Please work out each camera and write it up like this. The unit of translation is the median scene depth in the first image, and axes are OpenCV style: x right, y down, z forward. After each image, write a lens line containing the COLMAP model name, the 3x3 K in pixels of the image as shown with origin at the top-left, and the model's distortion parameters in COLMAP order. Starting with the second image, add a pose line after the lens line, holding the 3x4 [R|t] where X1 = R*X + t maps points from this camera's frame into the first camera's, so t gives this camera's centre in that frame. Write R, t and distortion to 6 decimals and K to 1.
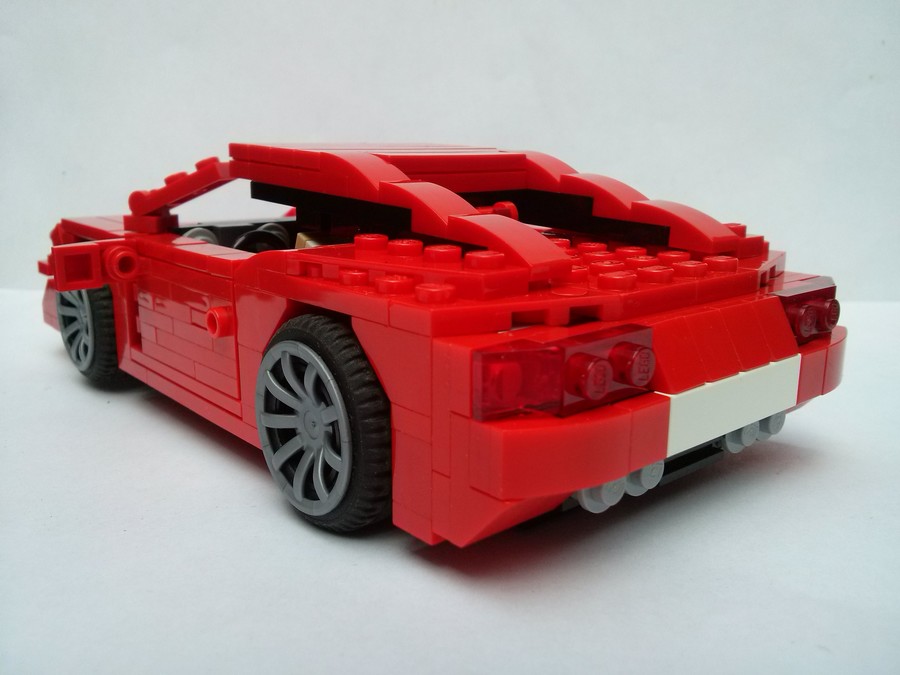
lens RADIAL K [[860.6, 0, 450.0], [0, 860.6, 337.5], [0, 0, 1]] dist [-0.016812, -0.021206]
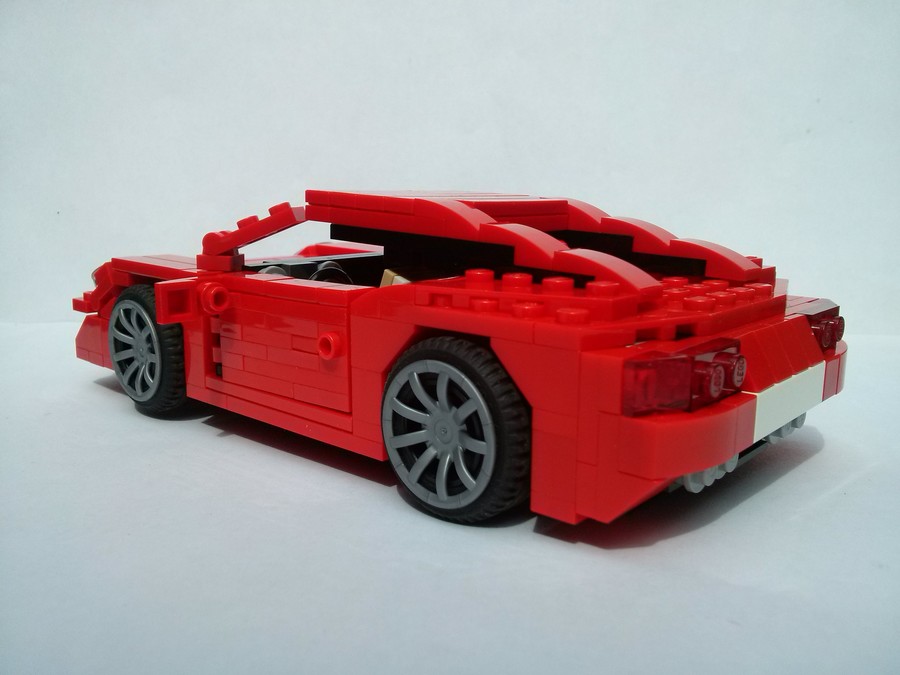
lens RADIAL K [[838.0, 0, 450.0], [0, 838.0, 337.5], [0, 0, 1]] dist [0.094820, -0.275692]
pose [[0.991121, -0.022044, 0.131126, -0.261501], [0.027222, 0.998914, -0.037824, 0.014816], [-0.130150, 0.041058, 0.990644, -0.122000]]
